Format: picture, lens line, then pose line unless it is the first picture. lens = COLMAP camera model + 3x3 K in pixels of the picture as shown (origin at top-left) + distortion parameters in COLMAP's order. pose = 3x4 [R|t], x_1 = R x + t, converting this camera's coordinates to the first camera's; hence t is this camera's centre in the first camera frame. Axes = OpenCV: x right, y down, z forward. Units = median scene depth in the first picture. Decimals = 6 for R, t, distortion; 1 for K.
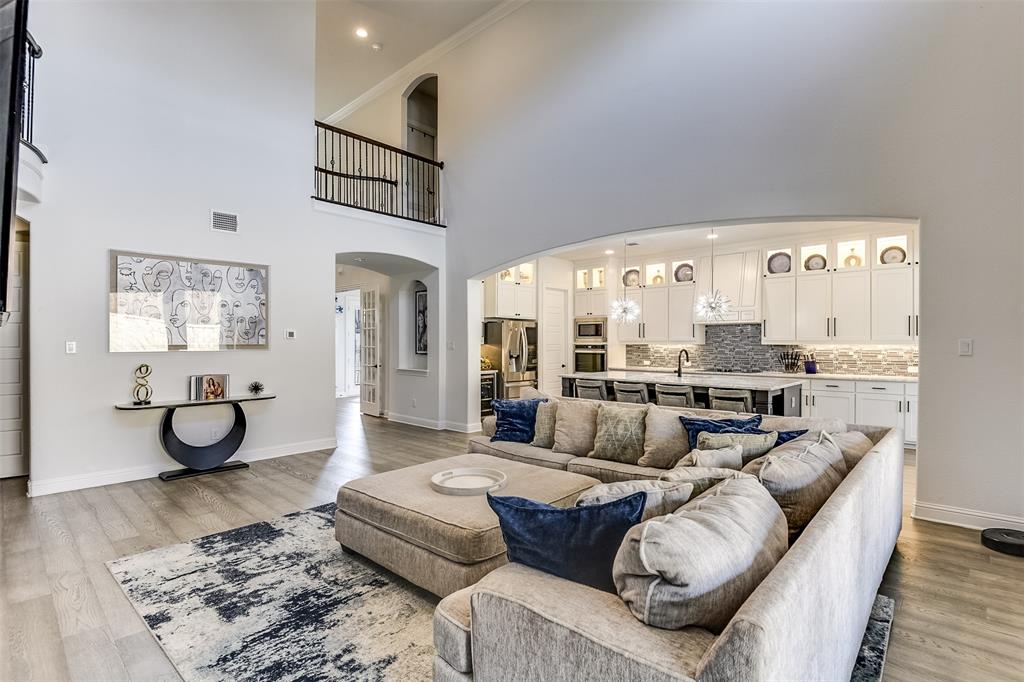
lens RADIAL K [[493.0, 0, 512.0], [0, 493.0, 341.0], [0, 0, 1]] dist [0.023804, -0.034869]
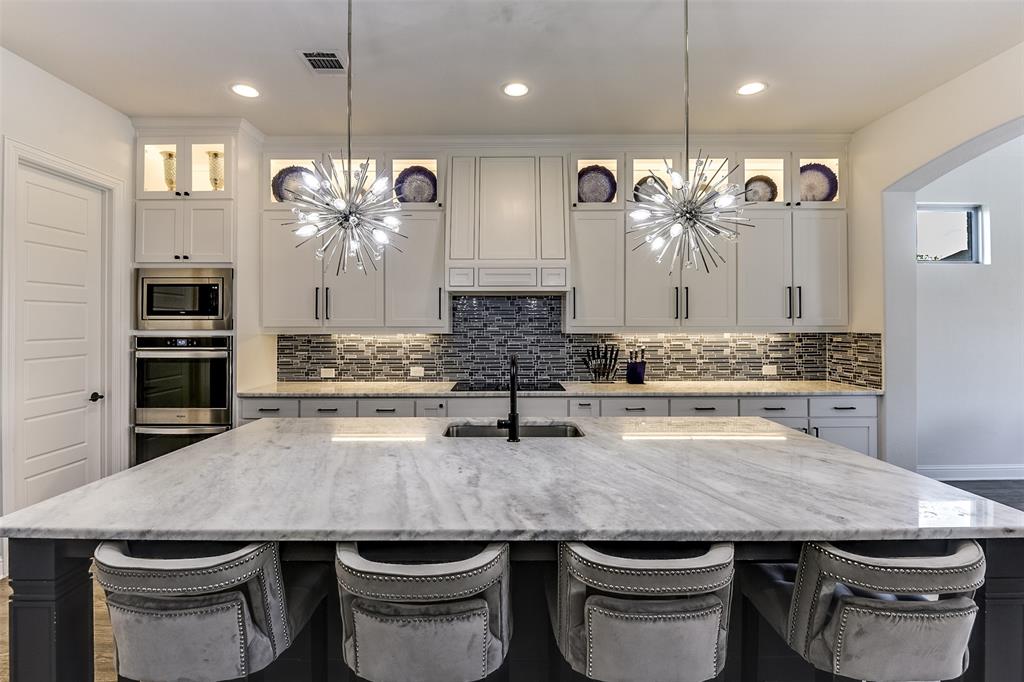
lens RADIAL K [[471.0, 0, 503.0], [0, 471.0, 319.8], [0, 0, 1]] dist [0.021265, -0.024361]
pose [[0.728485, 0.003832, 0.685051, 0.141764], [0.000014, 0.999984, -0.005608, -0.006536], [-0.685062, 0.004095, 0.728473, 0.911199]]
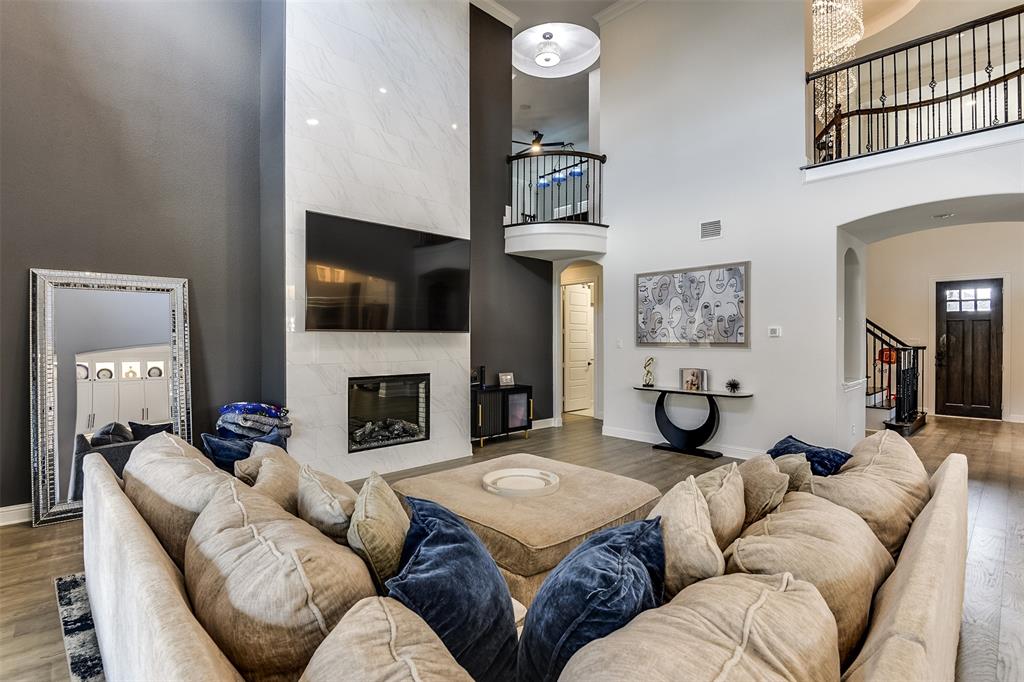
lens RADIAL K [[493.0, 0, 512.0], [0, 493.0, 341.0], [0, 0, 1]] dist [0.023804, -0.034869]
pose [[-0.062904, 0.003117, -0.998015, 0.505584], [0.001912, 0.999994, 0.003003, -0.000103], [0.998018, -0.001719, -0.062910, 0.601947]]
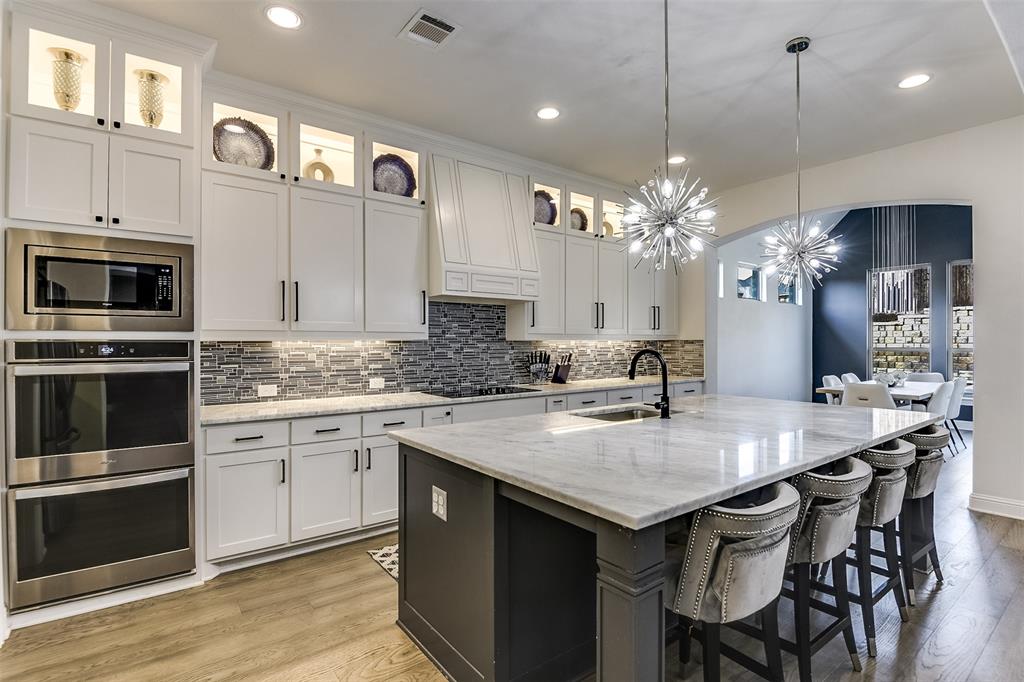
lens RADIAL K [[482.7, 0, 508.3], [0, 482.7, 344.4], [0, 0, 1]] dist [-0.024773, -0.000700]
pose [[0.171938, -0.006192, 0.985088, -0.080857], [-0.002164, 0.999975, 0.006663, 0.011329], [-0.985105, -0.003277, 0.171920, 1.242480]]
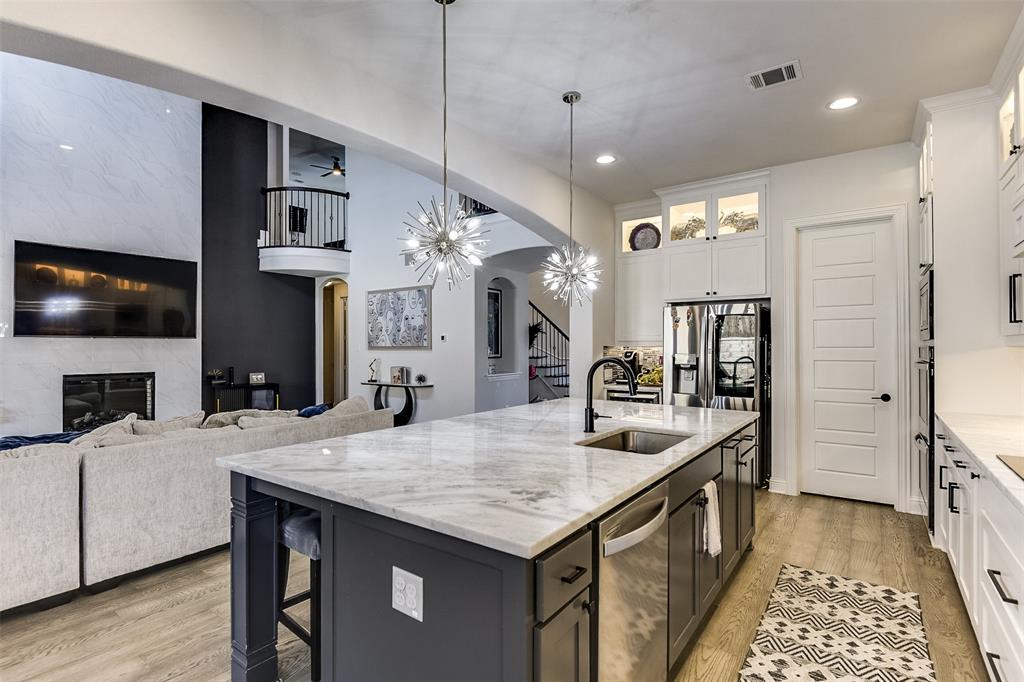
lens RADIAL K [[499.6, 0, 510.4], [0, 499.6, 344.6], [0, 0, 1]] dist [0.033185, -0.026030]
pose [[0.126920, -0.005101, -0.991900, 0.827485], [0.003884, 0.999982, -0.004645, 0.009929], [0.991905, -0.003263, 0.126937, 1.047585]]
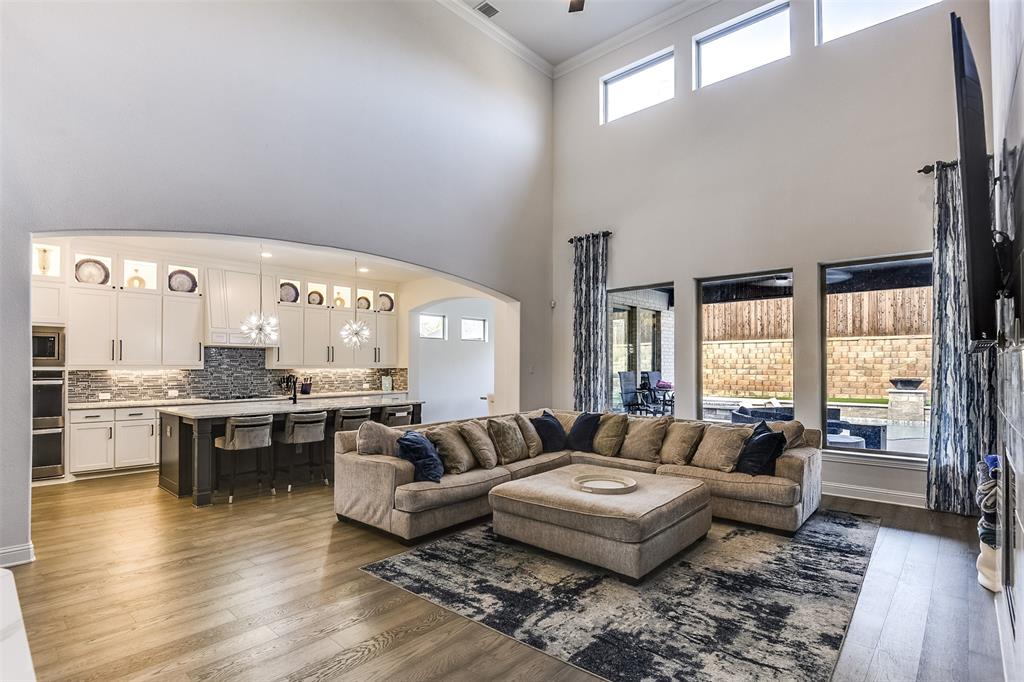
lens RADIAL K [[502.7, 0, 515.6], [0, 502.7, 359.8], [0, 0, 1]] dist [0.002111, -0.022316]
pose [[-0.021991, 0.012103, 0.999685, -0.732781], [-0.001529, 0.999925, -0.012139, 0.000111], [-0.999757, -0.001796, -0.021971, 0.704045]]
